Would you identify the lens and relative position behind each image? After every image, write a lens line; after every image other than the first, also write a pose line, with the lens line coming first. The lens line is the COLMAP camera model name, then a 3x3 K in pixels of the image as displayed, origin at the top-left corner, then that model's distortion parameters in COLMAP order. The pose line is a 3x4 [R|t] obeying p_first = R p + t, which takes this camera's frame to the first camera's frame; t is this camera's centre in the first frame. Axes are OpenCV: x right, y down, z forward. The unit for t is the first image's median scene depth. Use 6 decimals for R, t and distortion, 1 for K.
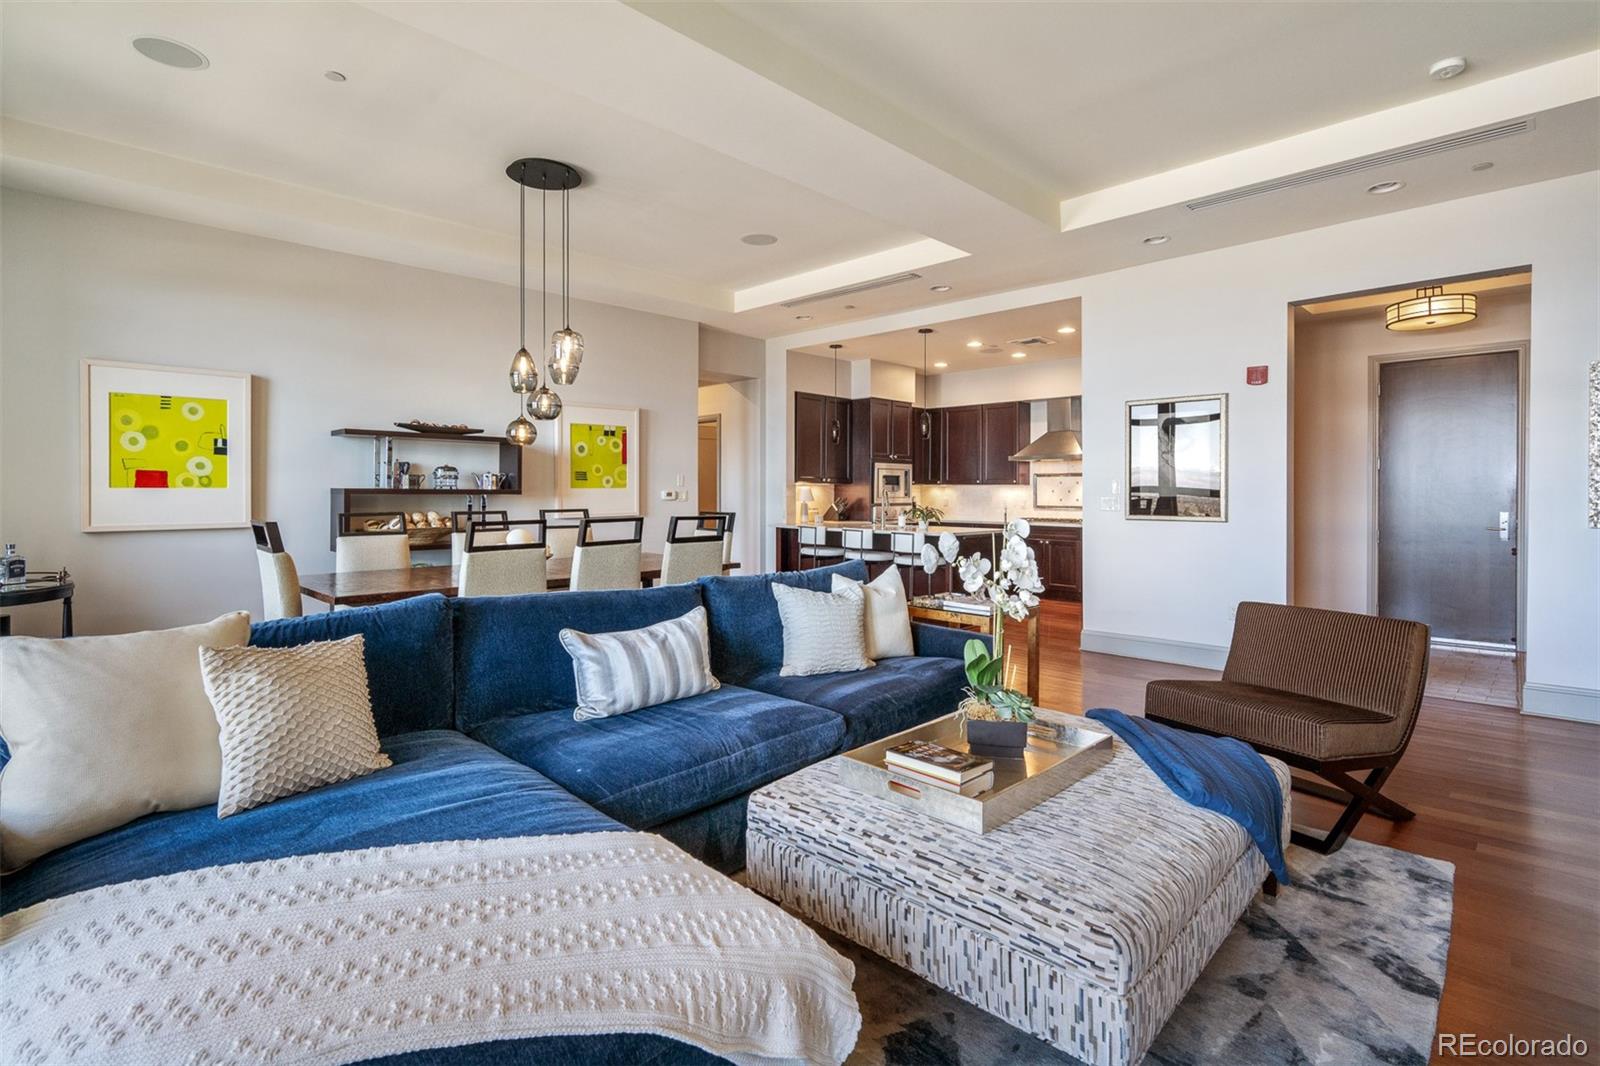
lens RADIAL K [[763.7, 0, 798.2], [0, 763.7, 494.7], [0, 0, 1]] dist [0.000736, 0.000528]
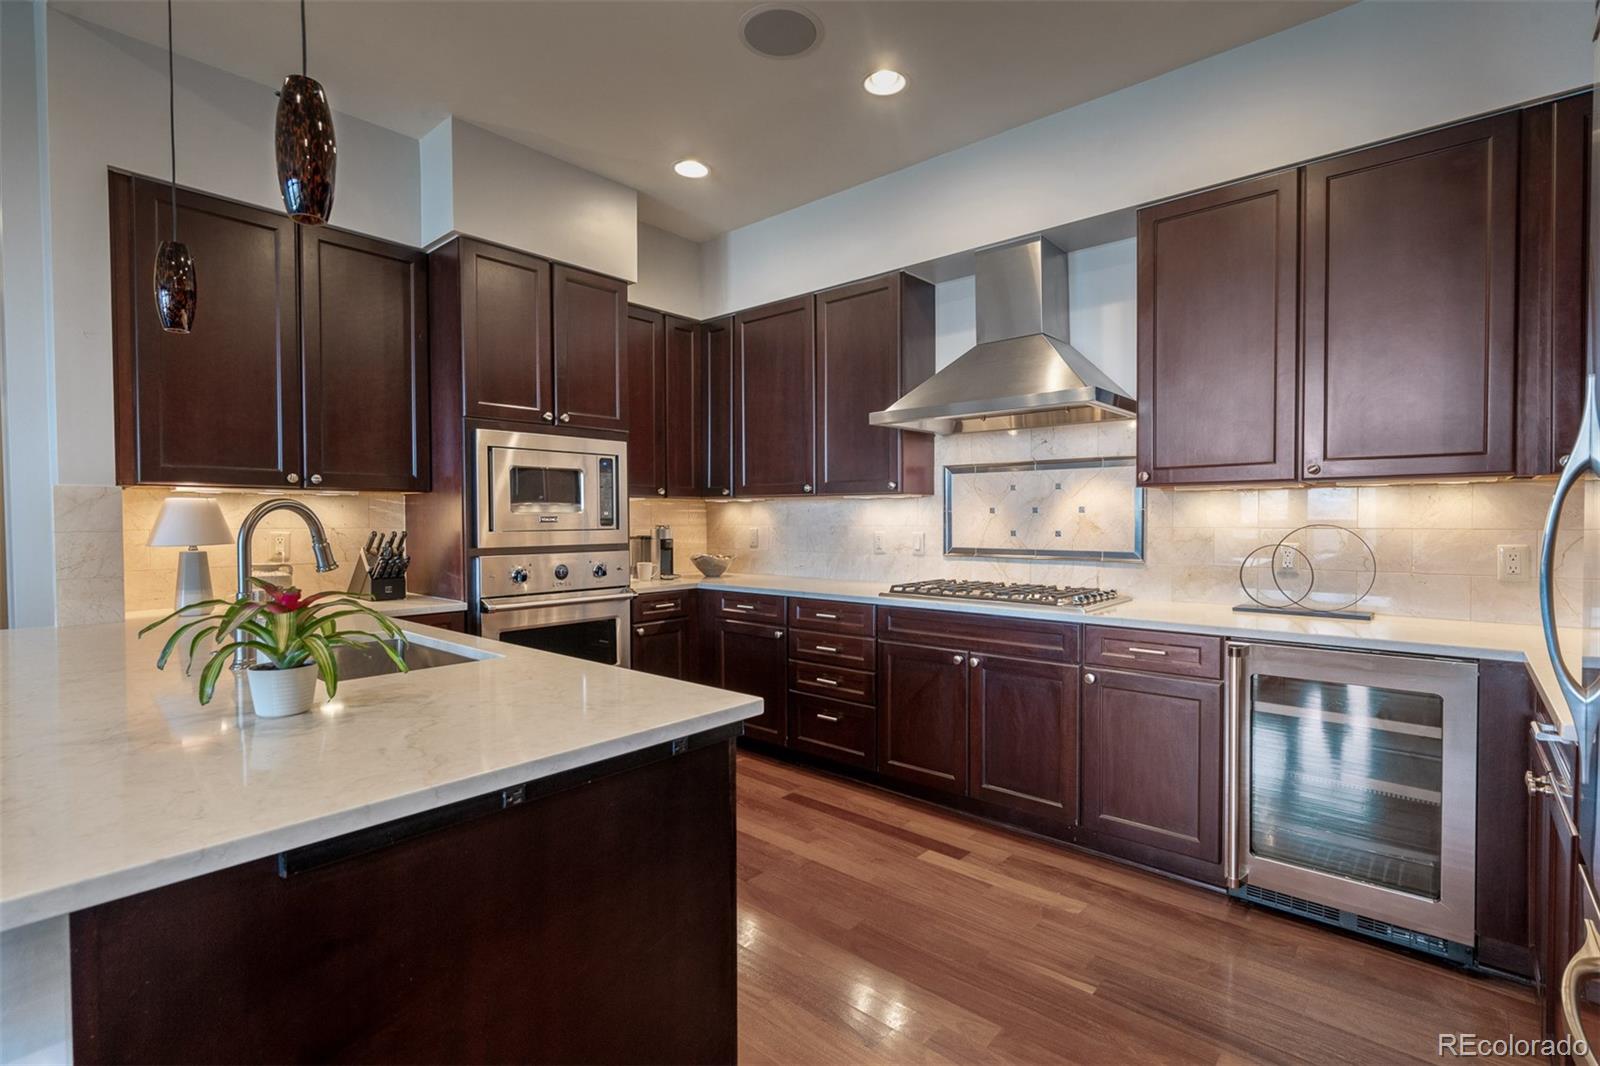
lens RADIAL K [[743.0, 0, 800.0], [0, 743.0, 533.0], [0, 0, 1]] dist [-0.001092, 0.000976]
pose [[0.997511, -0.009205, 0.069912, 0.286239], [0.008160, 0.999851, 0.015221, 0.000475], [-0.070041, -0.014612, 0.997437, 0.859953]]
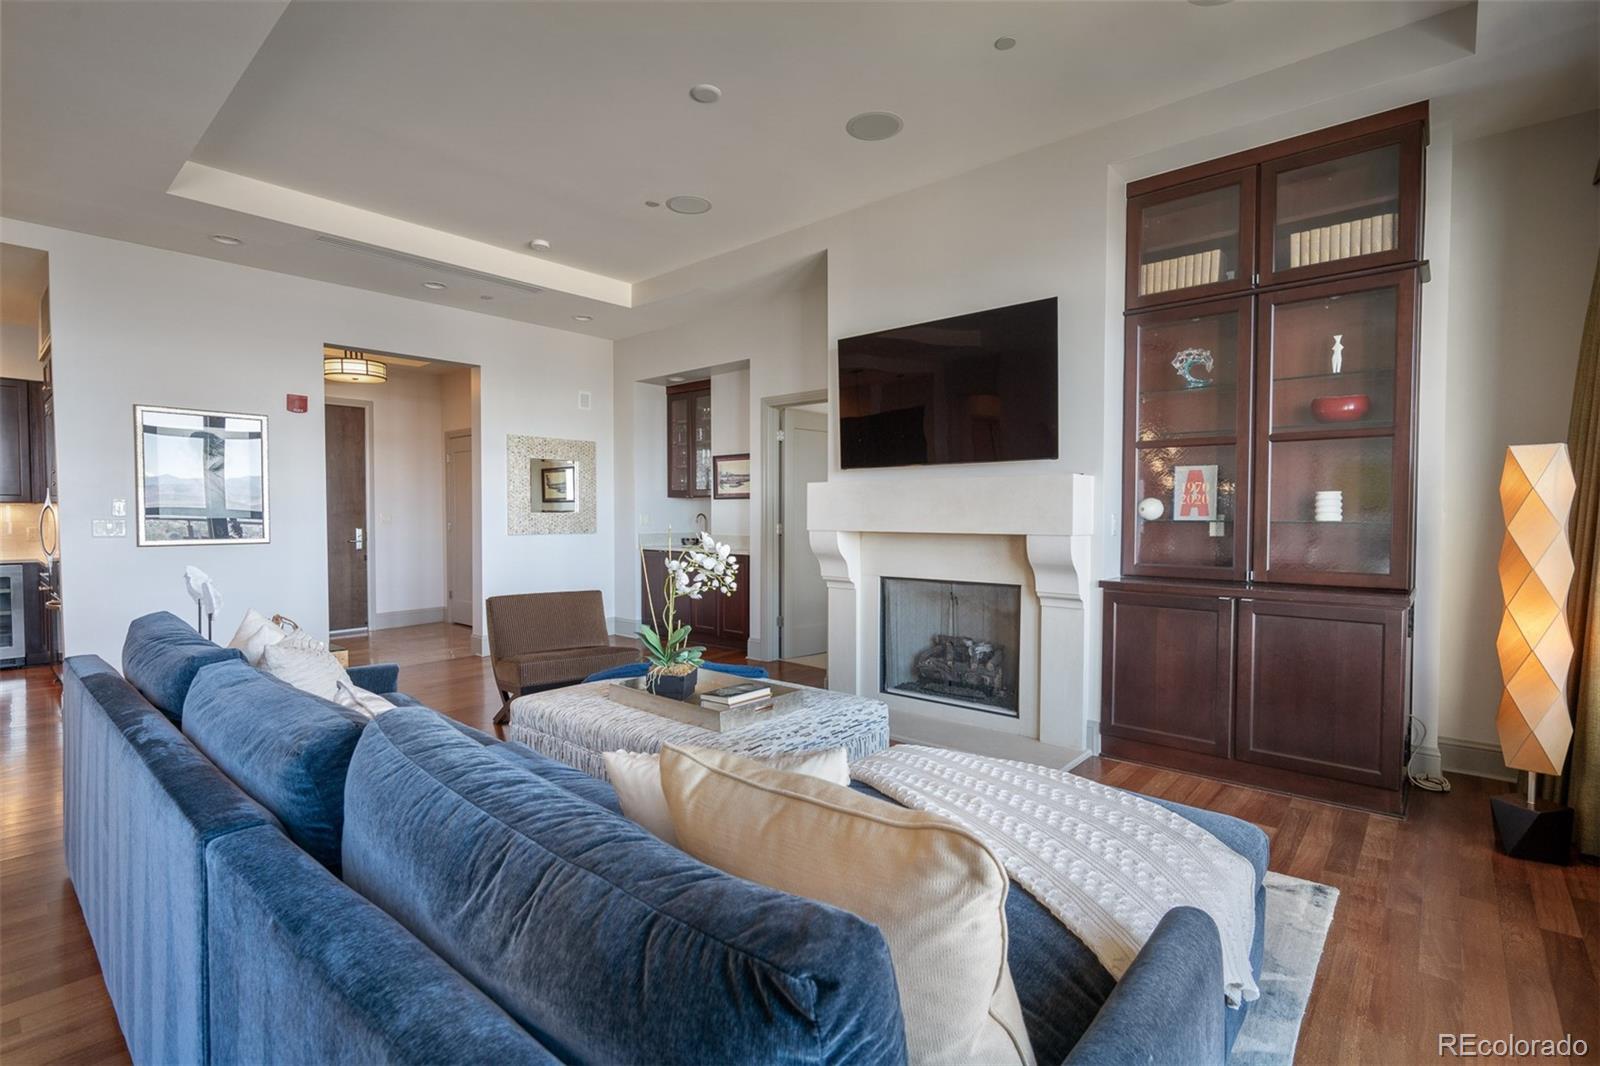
lens RADIAL K [[743.0, 0, 800.0], [0, 743.0, 533.0], [0, 0, 1]] dist [-0.001092, 0.000976]
pose [[-0.067731, -0.026979, 0.997339, -0.359211], [0.005416, 0.999610, 0.027408, -0.000428], [-0.997689, 0.007258, -0.067559, 0.278347]]
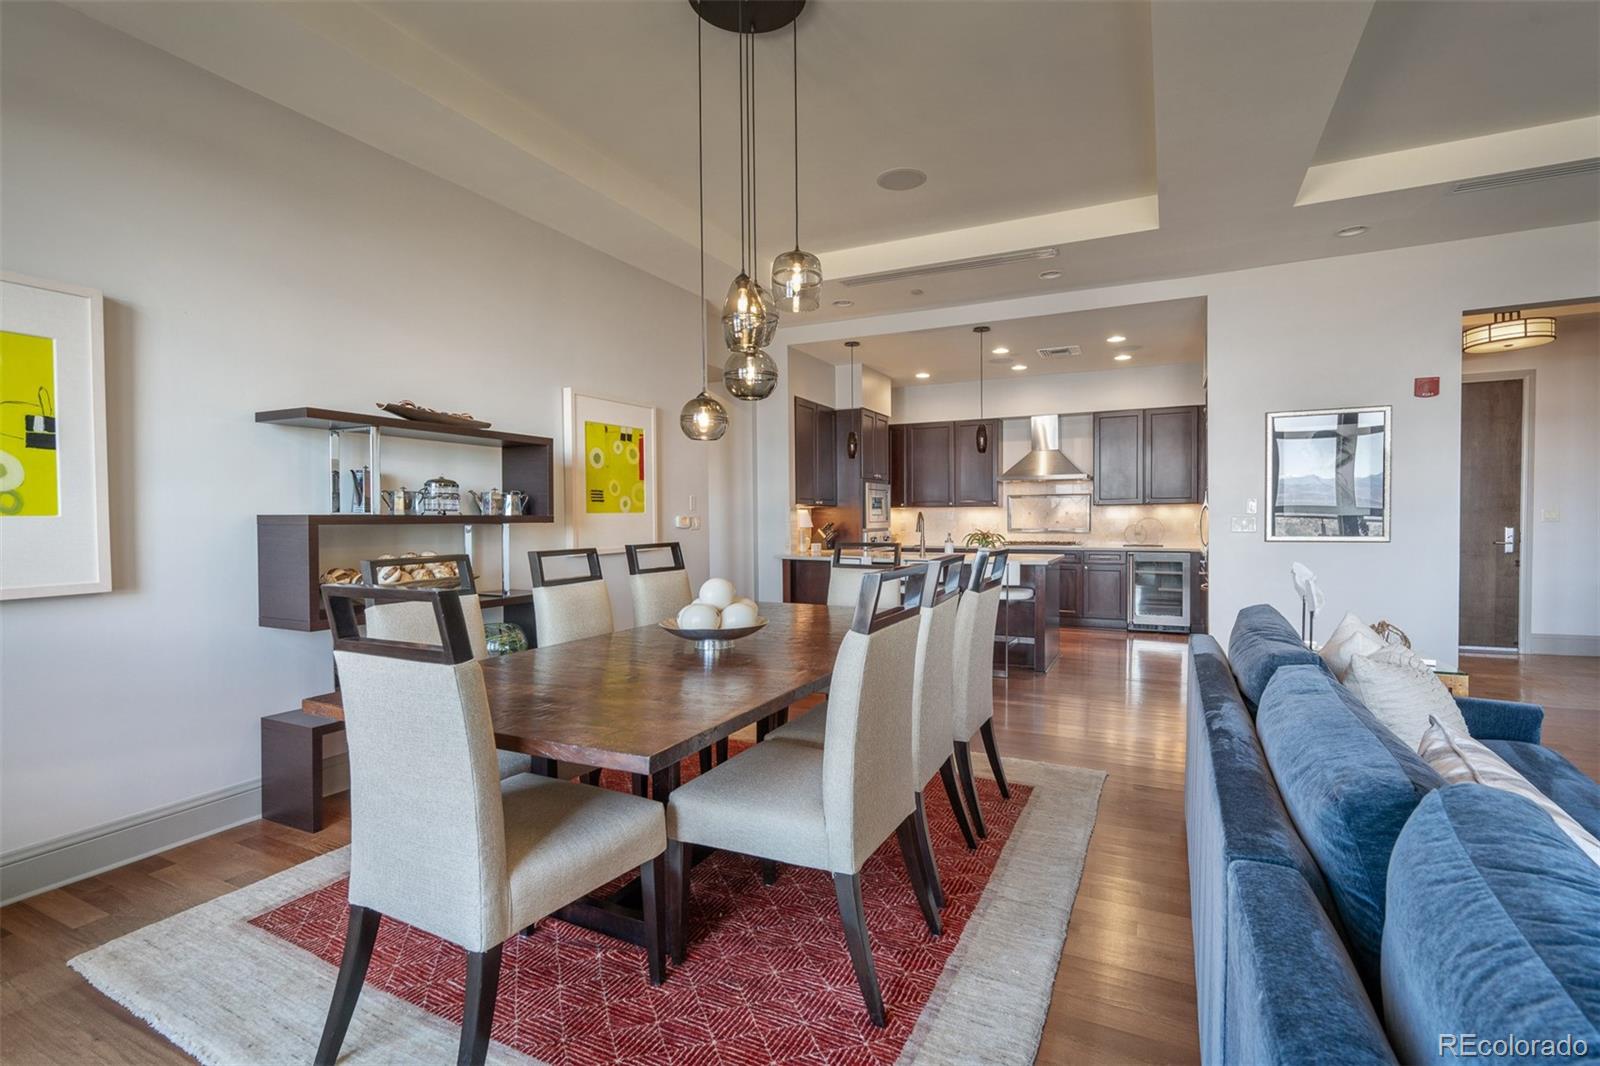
lens RADIAL K [[743.0, 0, 800.0], [0, 743.0, 533.0], [0, 0, 1]] dist [-0.001092, 0.000976]
pose [[0.945441, -0.017208, 0.325339, -0.328505], [0.011985, 0.999765, 0.018052, -0.000307], [-0.325573, -0.013168, 0.945425, 0.281718]]
